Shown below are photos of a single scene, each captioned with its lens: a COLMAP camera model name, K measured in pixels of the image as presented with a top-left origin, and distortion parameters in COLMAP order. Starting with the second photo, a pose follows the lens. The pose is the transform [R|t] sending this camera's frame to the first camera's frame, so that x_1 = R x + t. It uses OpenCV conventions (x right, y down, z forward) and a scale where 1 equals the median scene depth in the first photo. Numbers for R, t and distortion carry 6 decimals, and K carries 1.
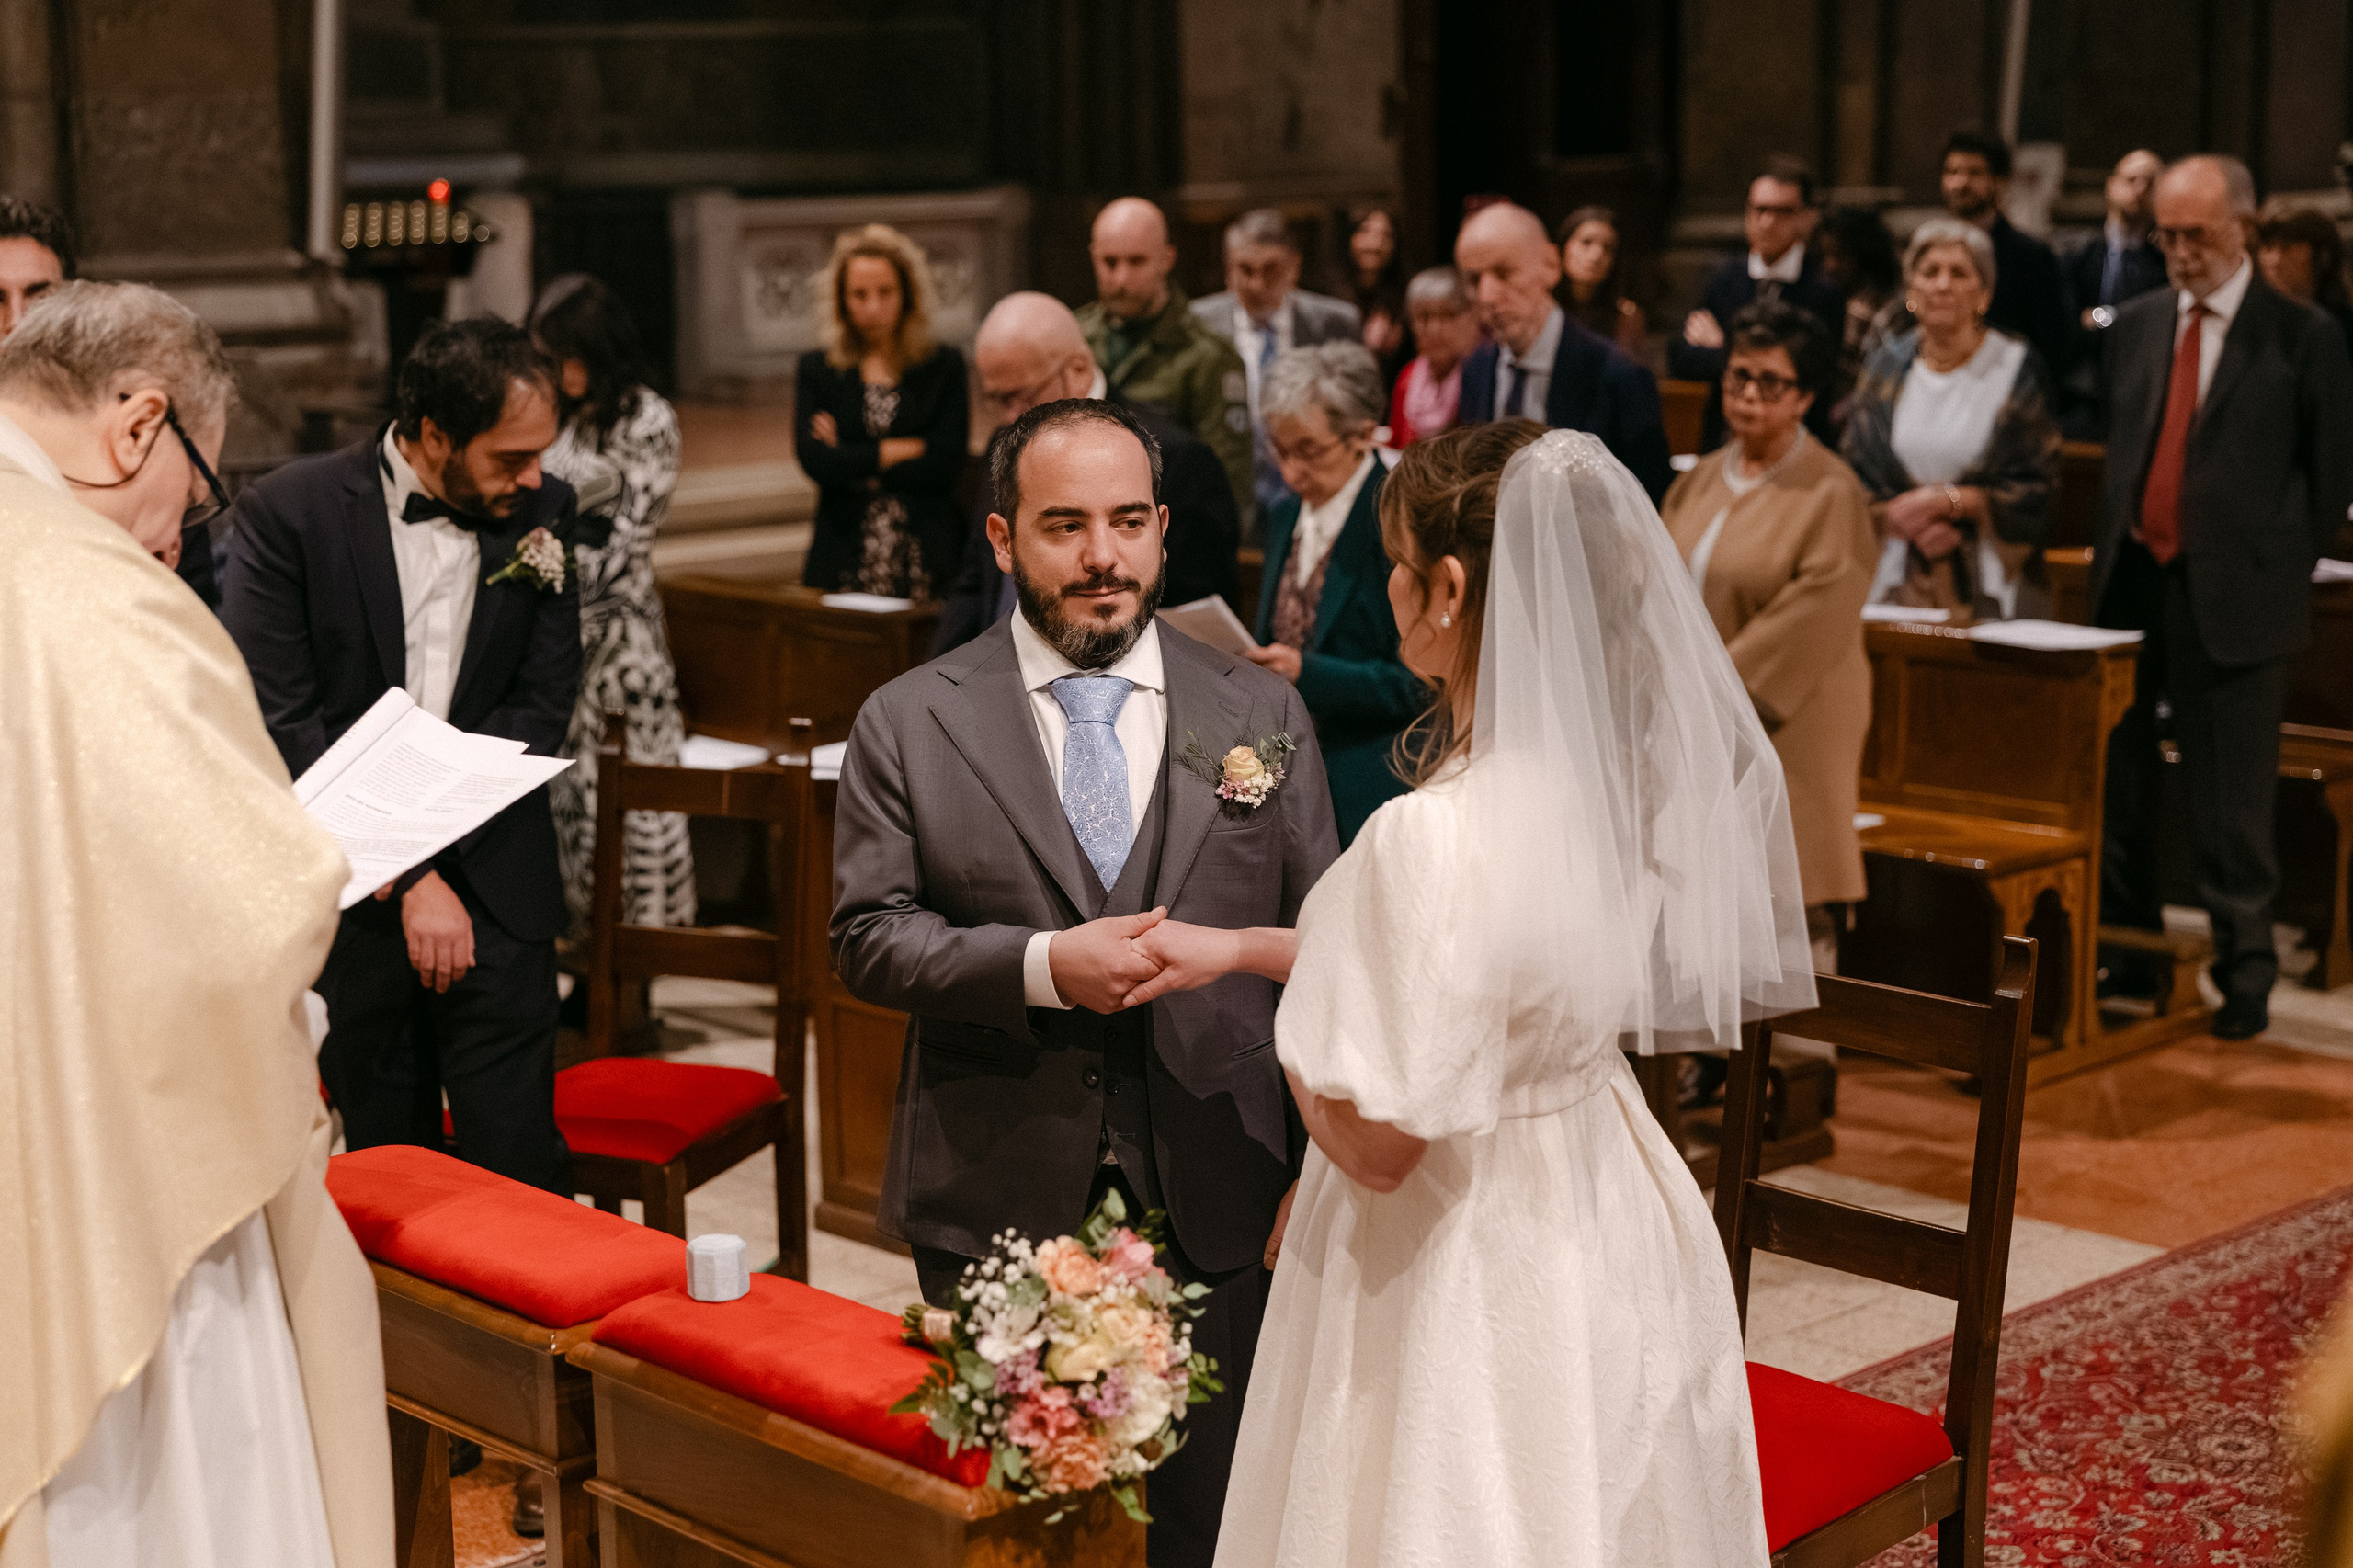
lens RADIAL K [[3738.3, 0, 1177.5], [0, 3738.3, 837.3], [0, 0, 1]] dist [0.014758, -0.085741]
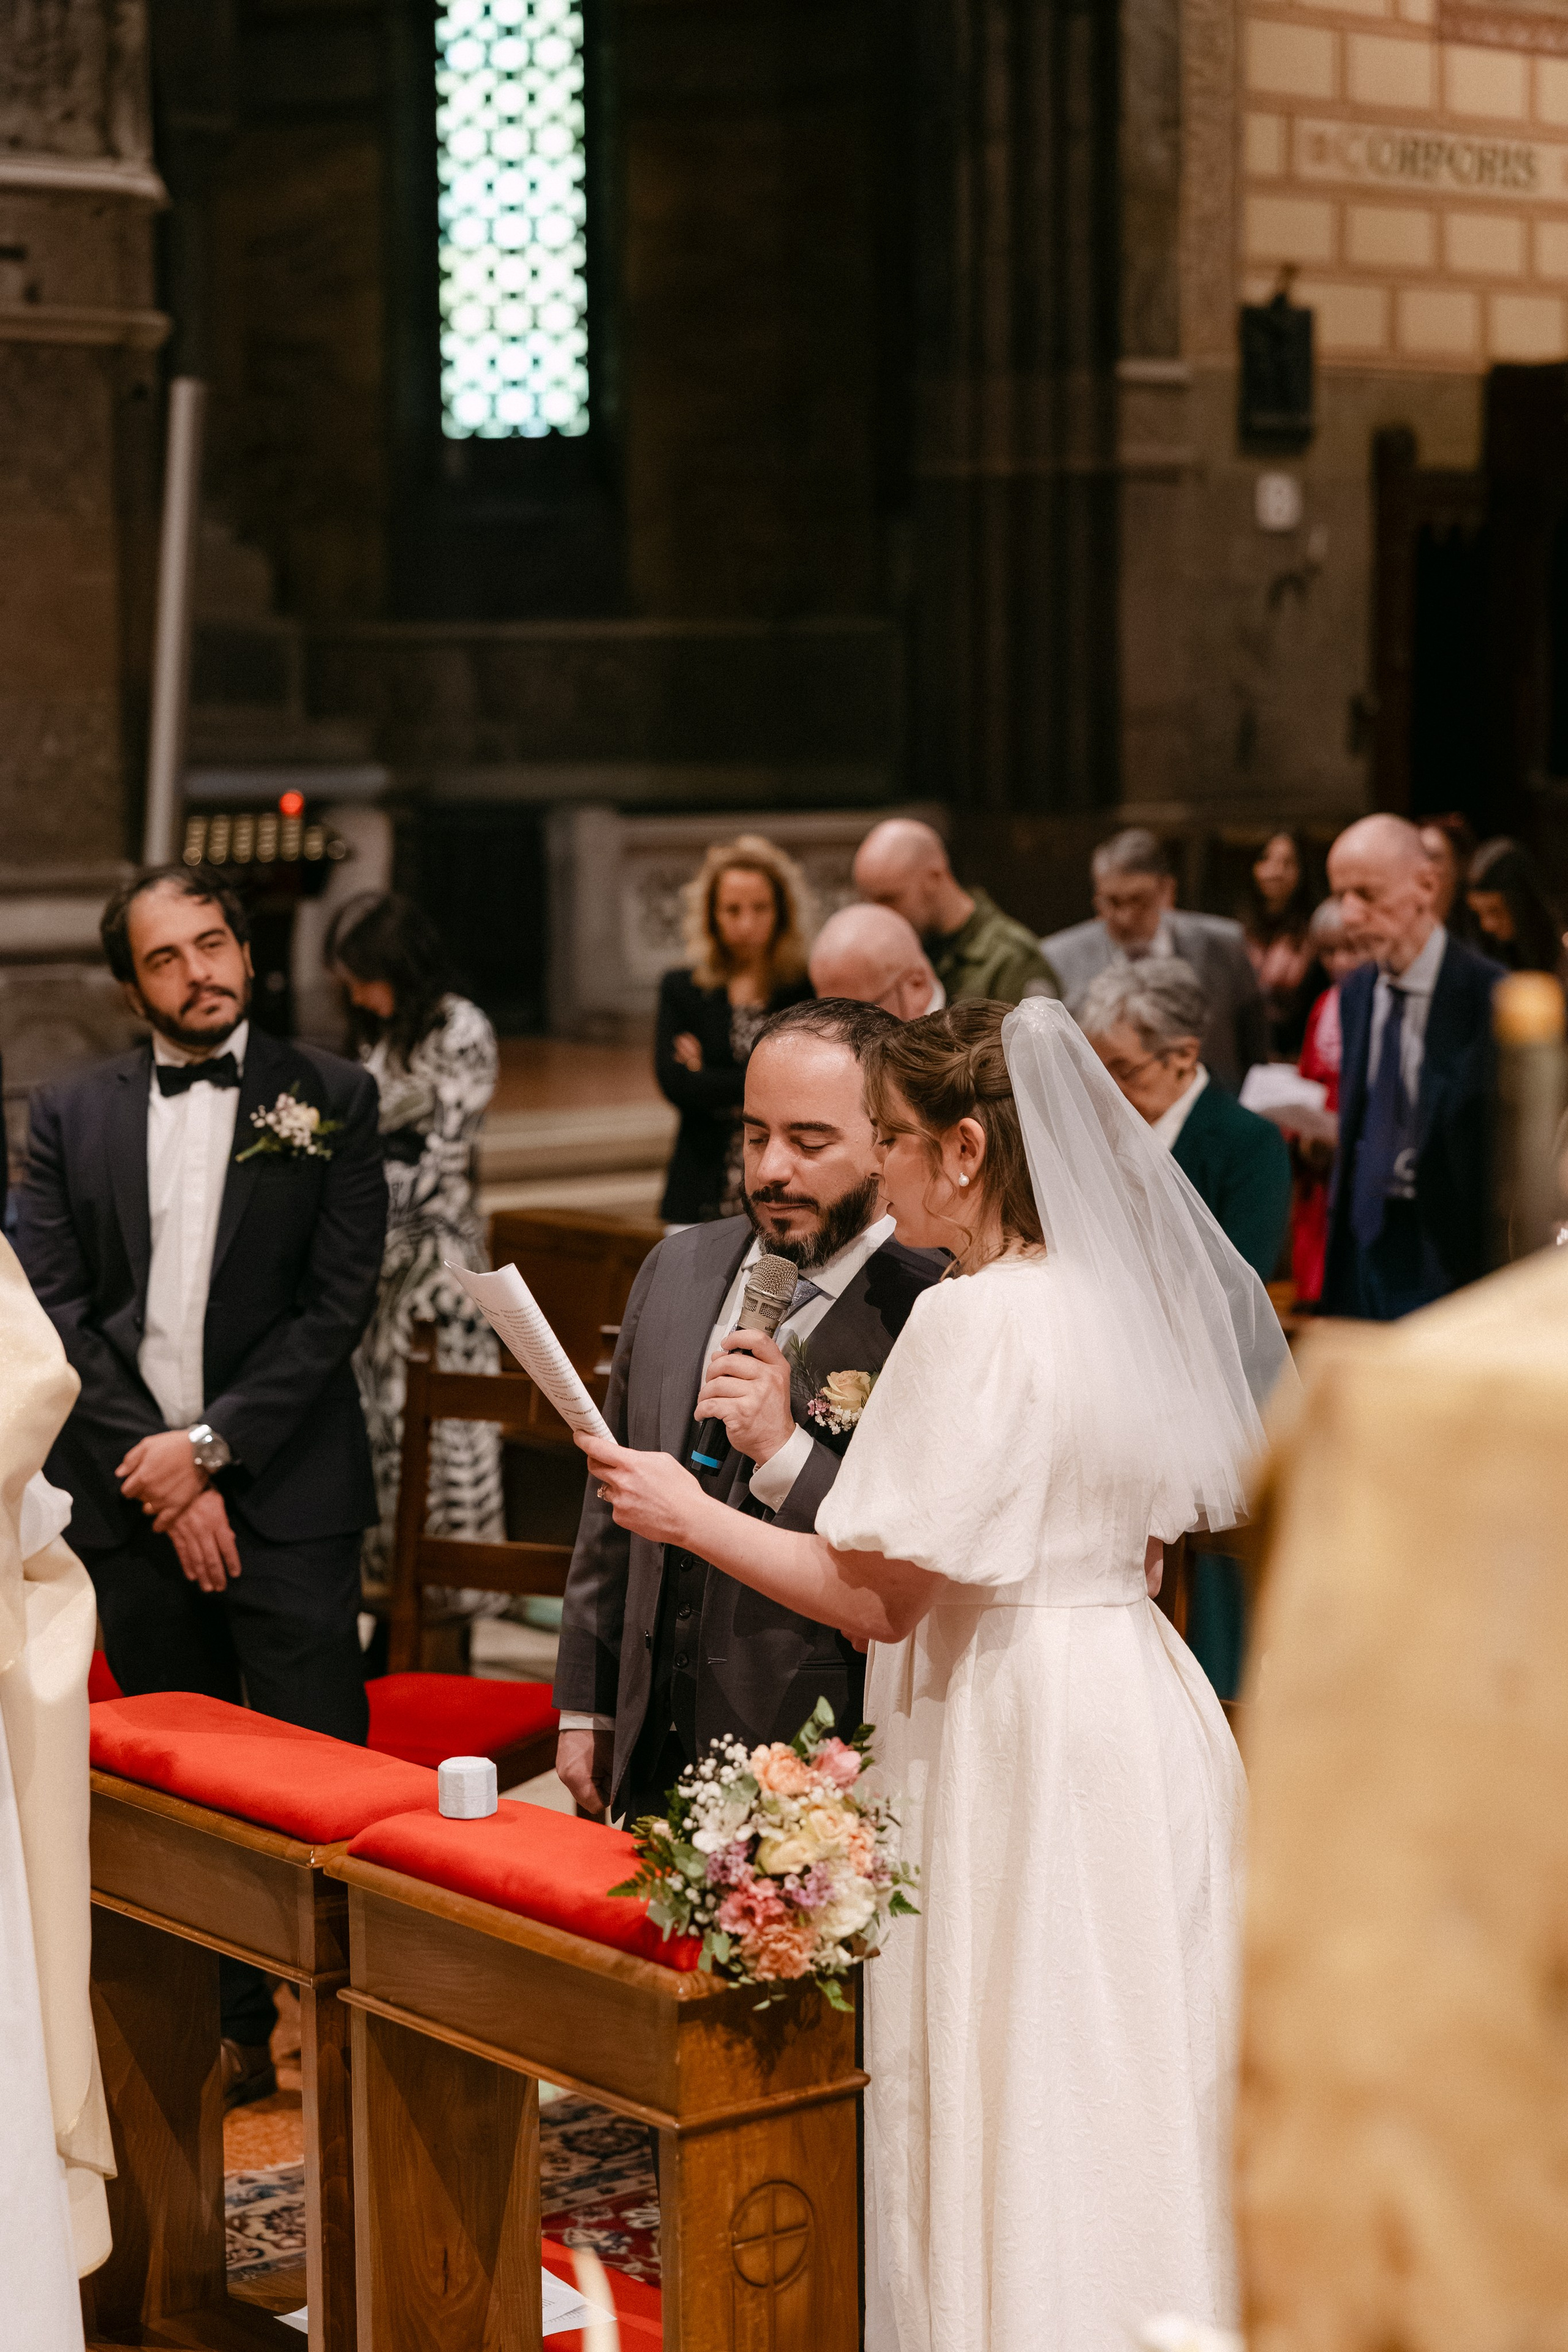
lens RADIAL K [[4376.3, 0, 782.8], [0, 4376.3, 1311.6], [0, 0, 1]] dist [0.013725, 0.035814]
pose [[0.996407, 0.016978, -0.082972, 0.071727], [-0.021803, 0.998102, -0.057596, 0.054786], [0.081836, 0.059198, 0.994886, -0.250093]]
